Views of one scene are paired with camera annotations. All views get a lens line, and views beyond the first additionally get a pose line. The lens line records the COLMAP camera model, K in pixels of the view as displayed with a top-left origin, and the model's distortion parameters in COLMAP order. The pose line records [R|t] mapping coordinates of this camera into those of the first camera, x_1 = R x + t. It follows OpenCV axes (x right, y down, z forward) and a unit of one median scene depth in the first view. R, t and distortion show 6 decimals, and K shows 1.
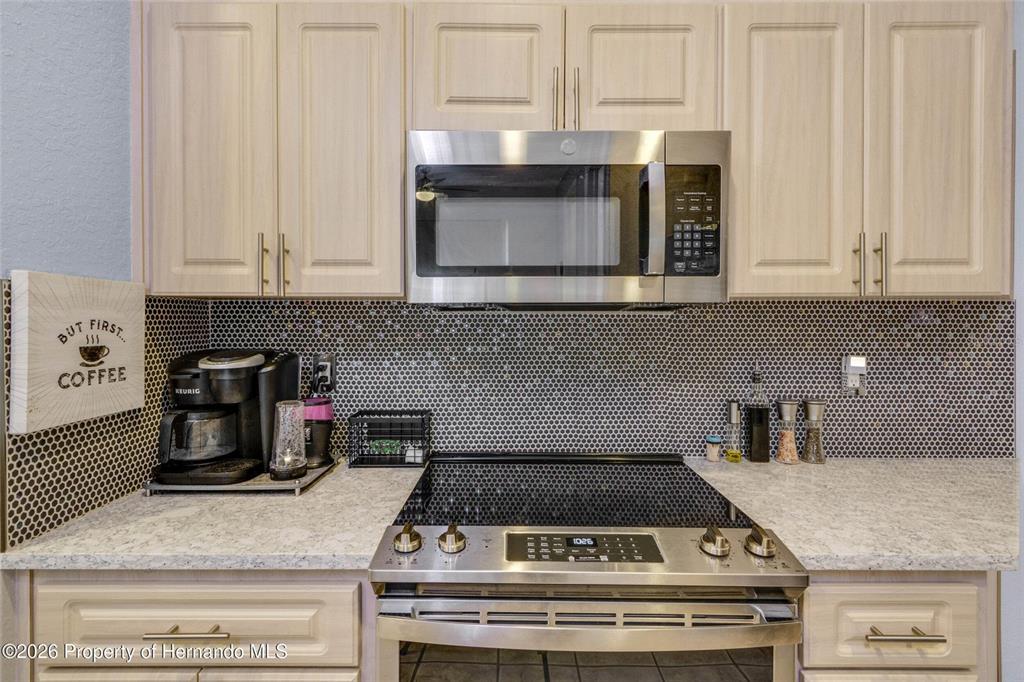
lens RADIAL K [[473.2, 0, 510.3], [0, 473.2, 333.0], [0, 0, 1]] dist [0.004016, -0.000133]
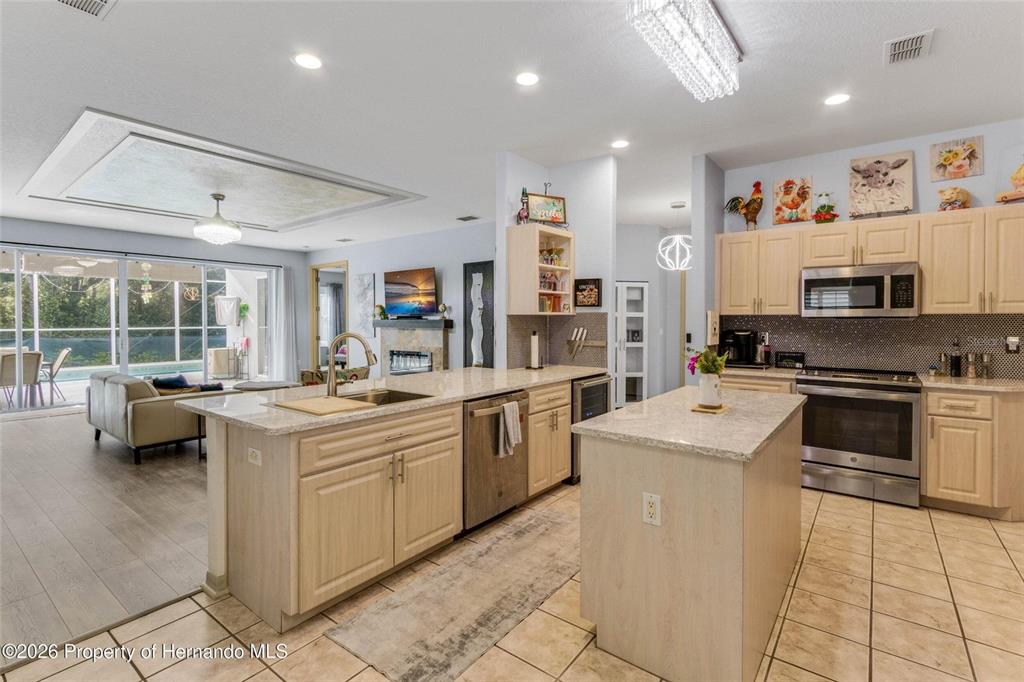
lens RADIAL K [[483.8, 0, 504.5], [0, 483.8, 326.7], [0, 0, 1]] dist [0.001560, 0.000238]
pose [[0.793442, 0.008131, -0.608592, 0.222223], [-0.015021, 0.999868, -0.006224, 0.064615], [0.608461, 0.014080, 0.793459, -3.117023]]
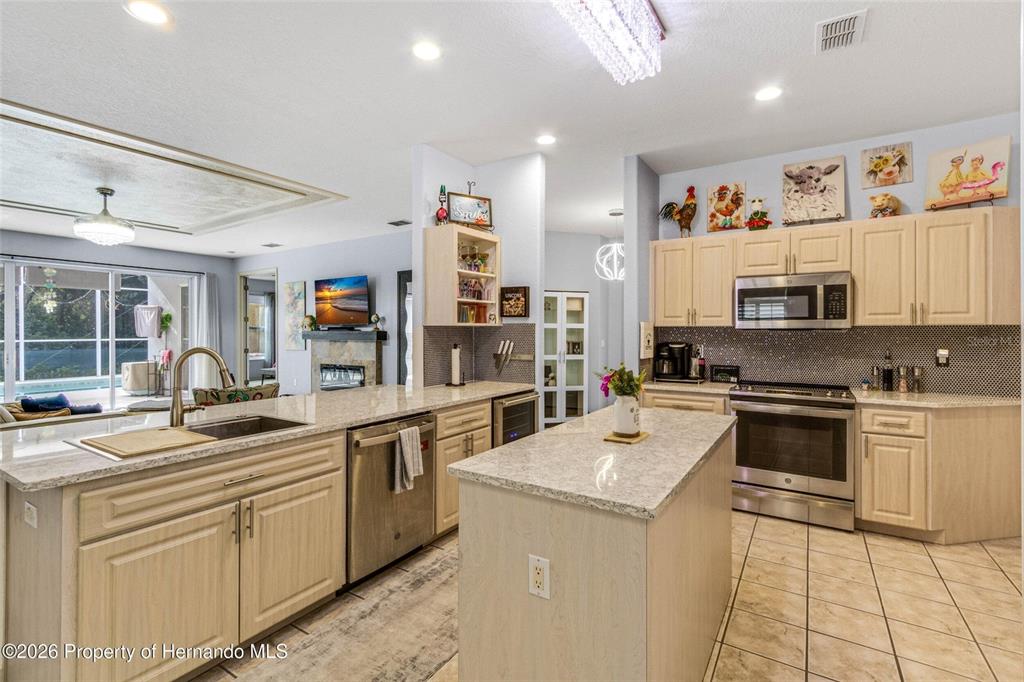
lens RADIAL K [[473.2, 0, 510.3], [0, 473.2, 333.0], [0, 0, 1]] dist [0.004016, -0.000133]
pose [[0.845369, 0.002032, -0.534179, 0.223989], [-0.013579, 0.999751, -0.017686, 0.048100], [0.534010, 0.022205, 0.845187, -2.594799]]
